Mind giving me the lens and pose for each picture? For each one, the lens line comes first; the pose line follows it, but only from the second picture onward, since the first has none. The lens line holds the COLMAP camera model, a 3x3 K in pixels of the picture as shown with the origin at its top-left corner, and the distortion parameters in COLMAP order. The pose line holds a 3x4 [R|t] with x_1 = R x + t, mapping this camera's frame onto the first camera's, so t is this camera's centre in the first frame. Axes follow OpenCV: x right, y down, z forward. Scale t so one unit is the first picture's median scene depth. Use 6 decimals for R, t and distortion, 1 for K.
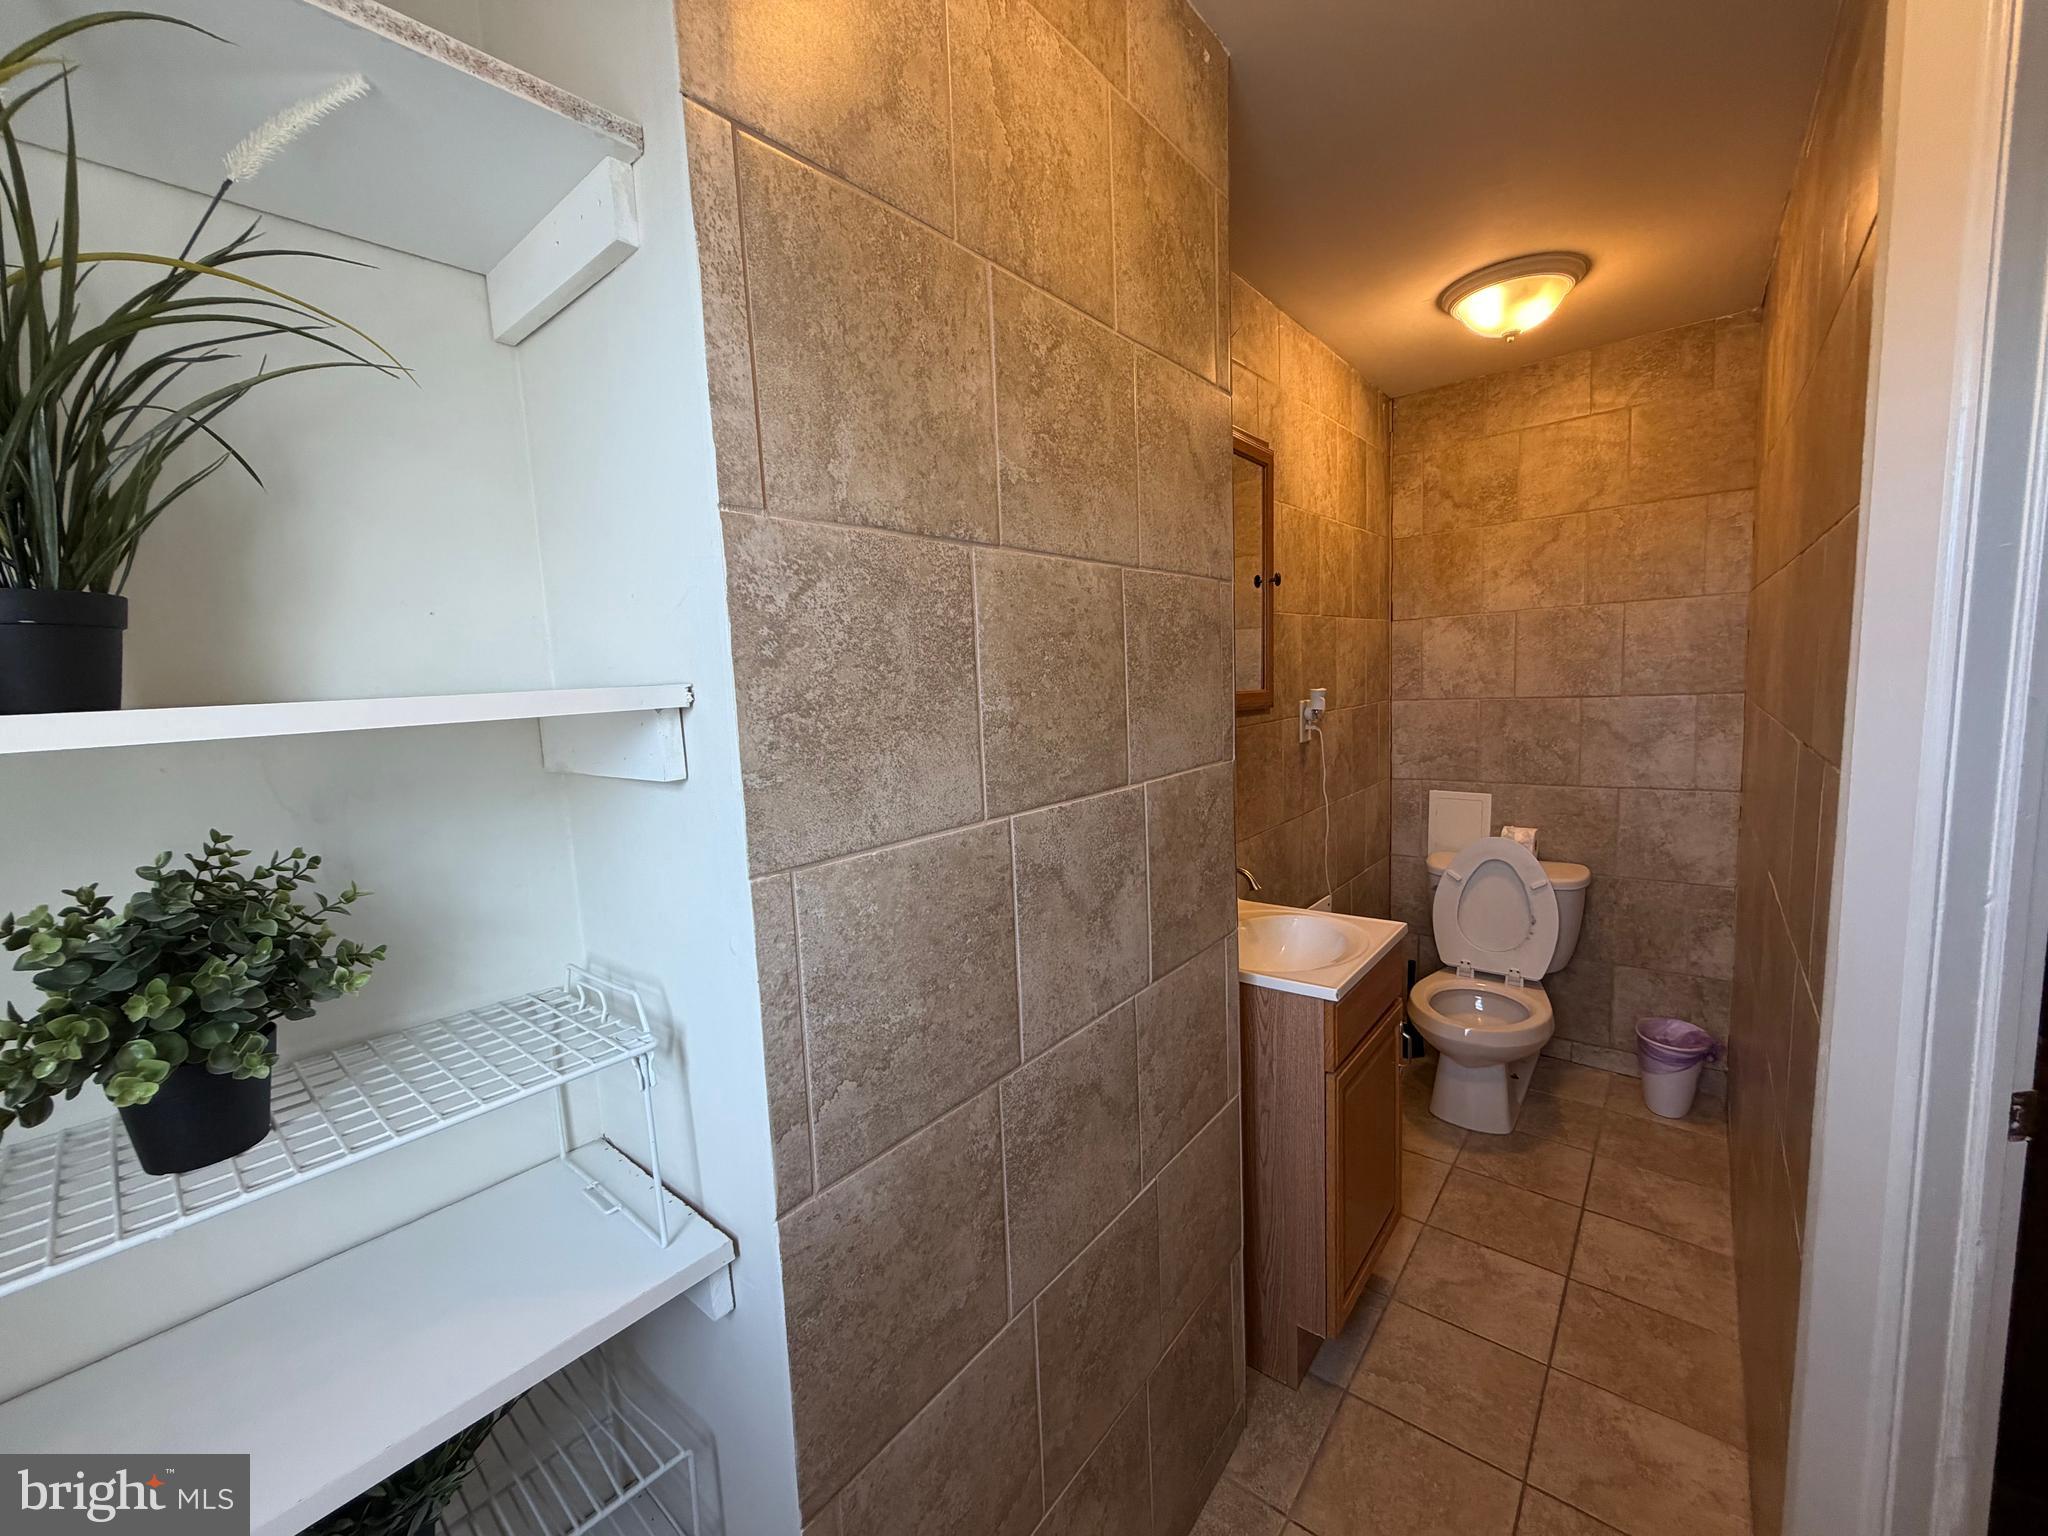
lens RADIAL K [[813.9, 0, 1024.0], [0, 813.9, 764.5], [0, 0, 1]] dist [0.001335, -0.000238]
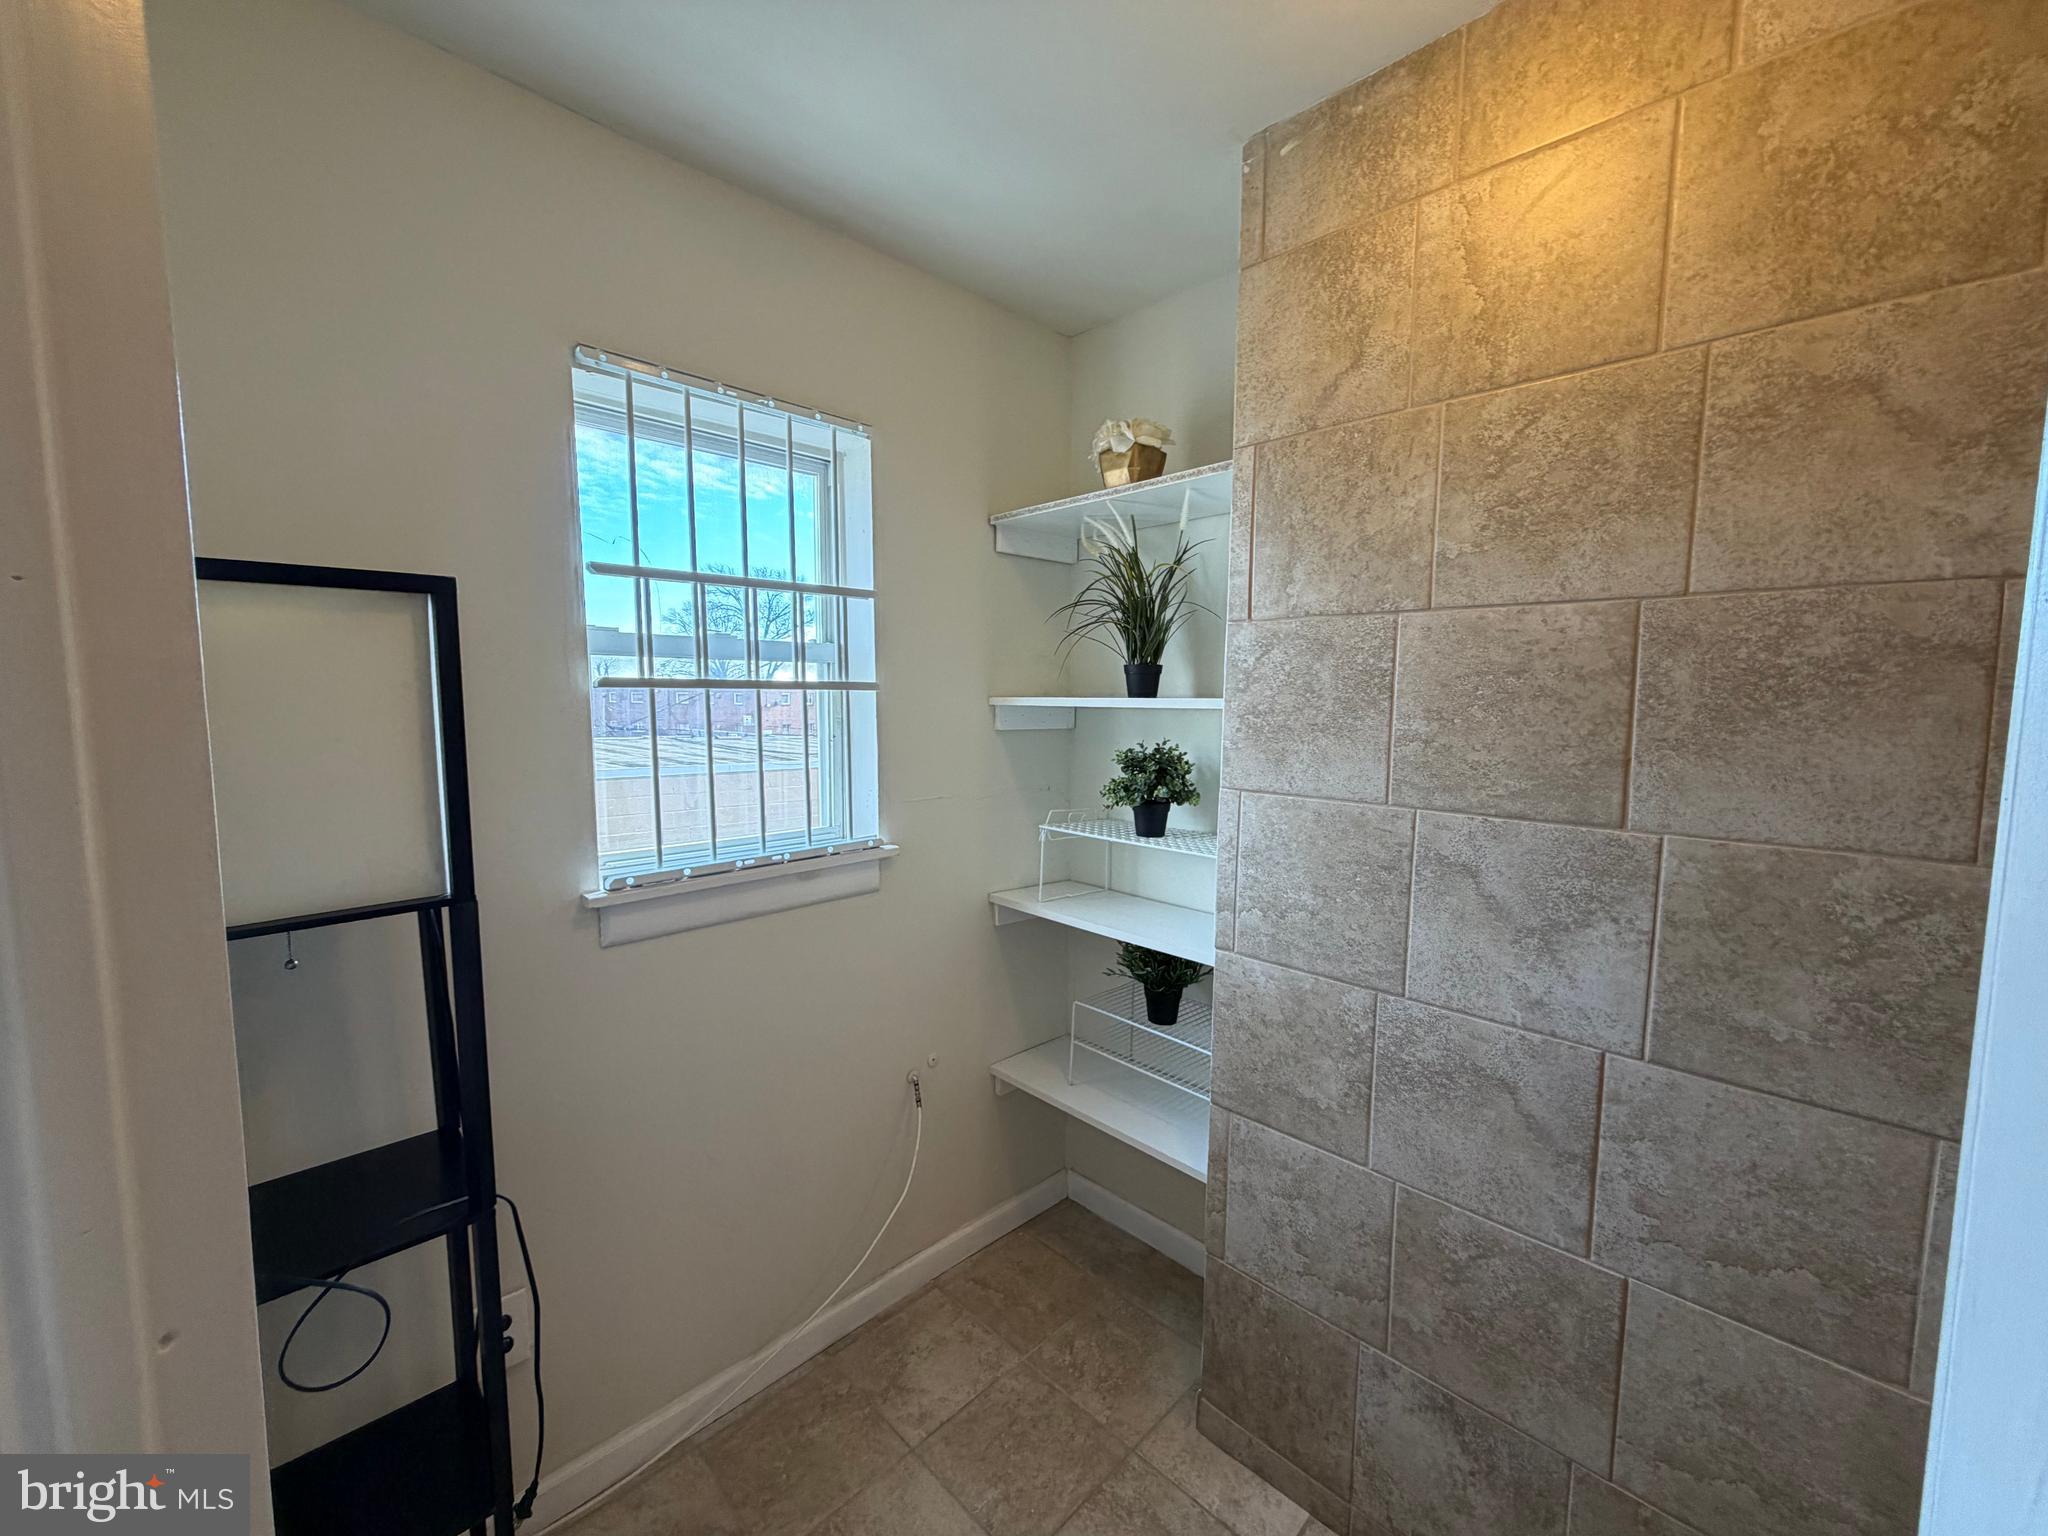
lens RADIAL K [[813.9, 0, 1024.6], [0, 813.9, 772.6], [0, 0, 1]] dist [0.001335, -0.000238]
pose [[-0.096739, 0.138126, -0.985679, 1.422731], [-0.116387, 0.981960, 0.149027, -0.126072], [0.988481, 0.129137, -0.078918, 0.481245]]
